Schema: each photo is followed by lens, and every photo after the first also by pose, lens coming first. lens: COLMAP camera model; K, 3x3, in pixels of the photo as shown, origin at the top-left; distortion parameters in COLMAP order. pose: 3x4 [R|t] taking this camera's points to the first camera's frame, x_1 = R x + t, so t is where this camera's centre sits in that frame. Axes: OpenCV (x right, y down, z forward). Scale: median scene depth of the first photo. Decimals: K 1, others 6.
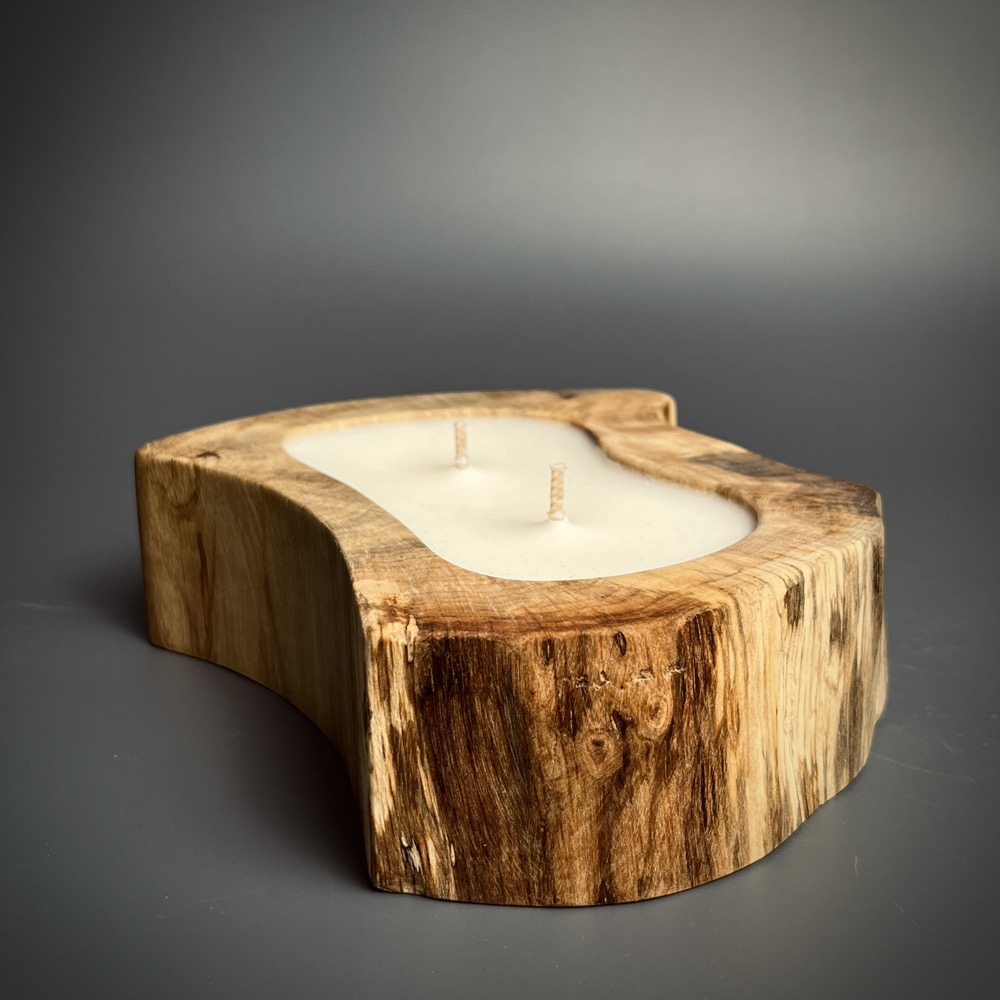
lens RADIAL K [[1306.2, 0, 505.7], [0, 1306.2, 499.2], [0, 0, 1]] dist [0.072450, 0.000000]
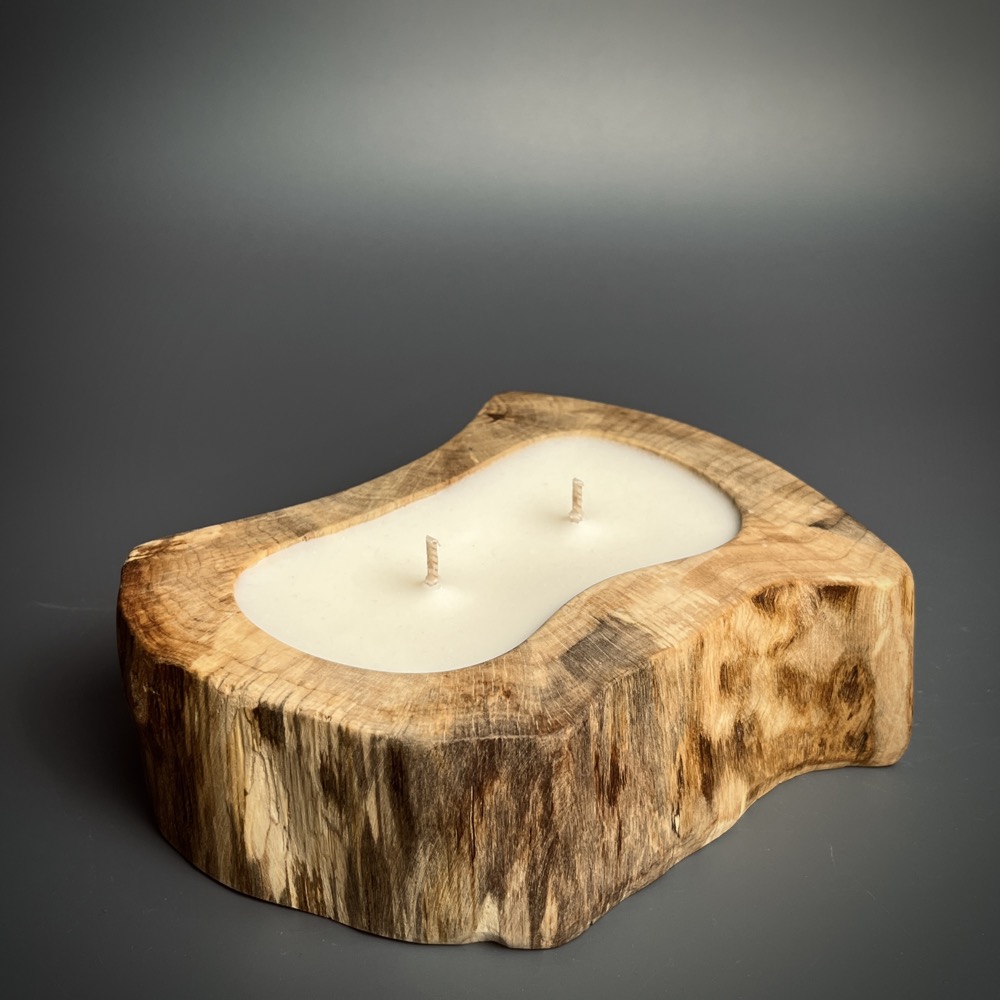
lens RADIAL K [[1306.2, 0, 522.9], [0, 1306.2, 508.7], [0, 0, 1]] dist [0.072450, 0.000000]
pose [[0.315419, 0.446818, -0.837176, 1.157836], [-0.298543, 0.884139, 0.359403, -0.556333], [0.900768, 0.136570, 0.412269, 0.717631]]
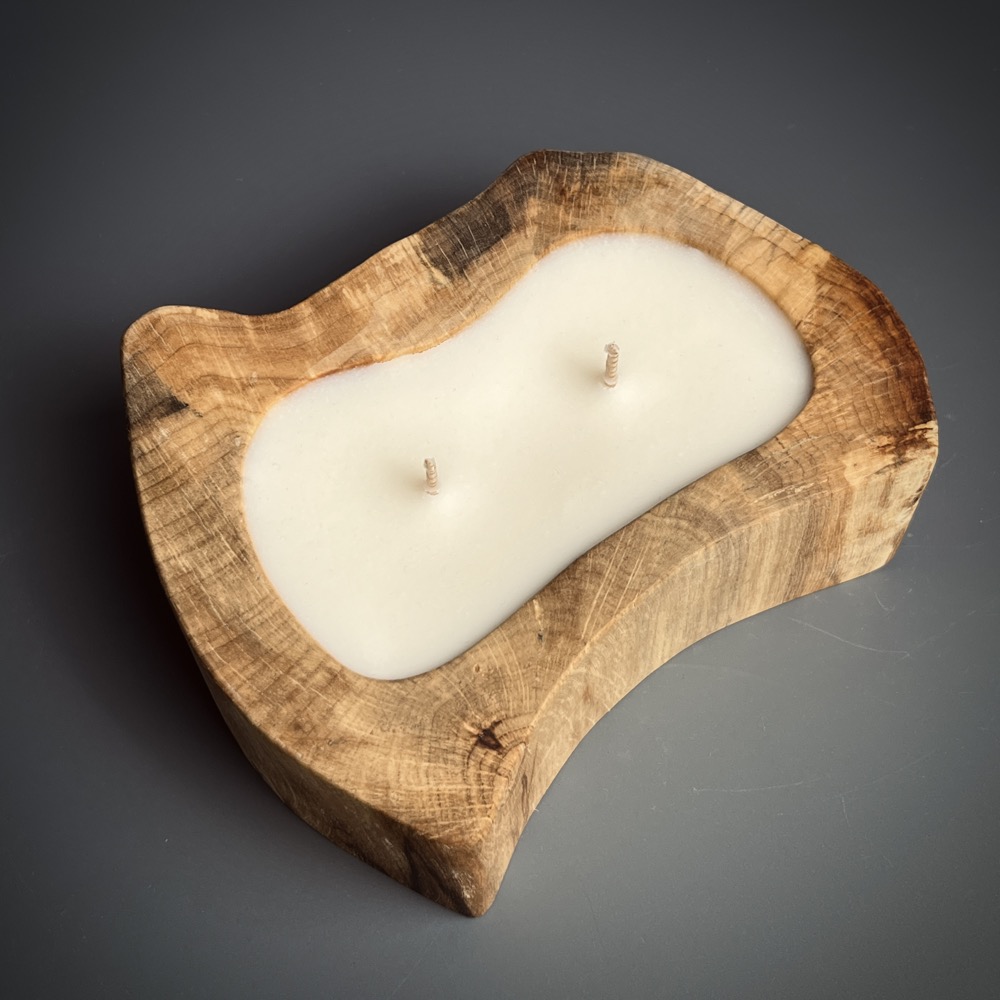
lens RADIAL K [[1441.9, 0, 497.6], [0, 1441.9, 498.0], [0, 0, 1]] dist [0.105318, 0.000000]
pose [[-0.159832, -0.852573, 0.497566, -0.750608], [0.307702, 0.435904, 0.845758, -1.181211], [-0.937962, 0.288281, 0.192668, 1.056866]]
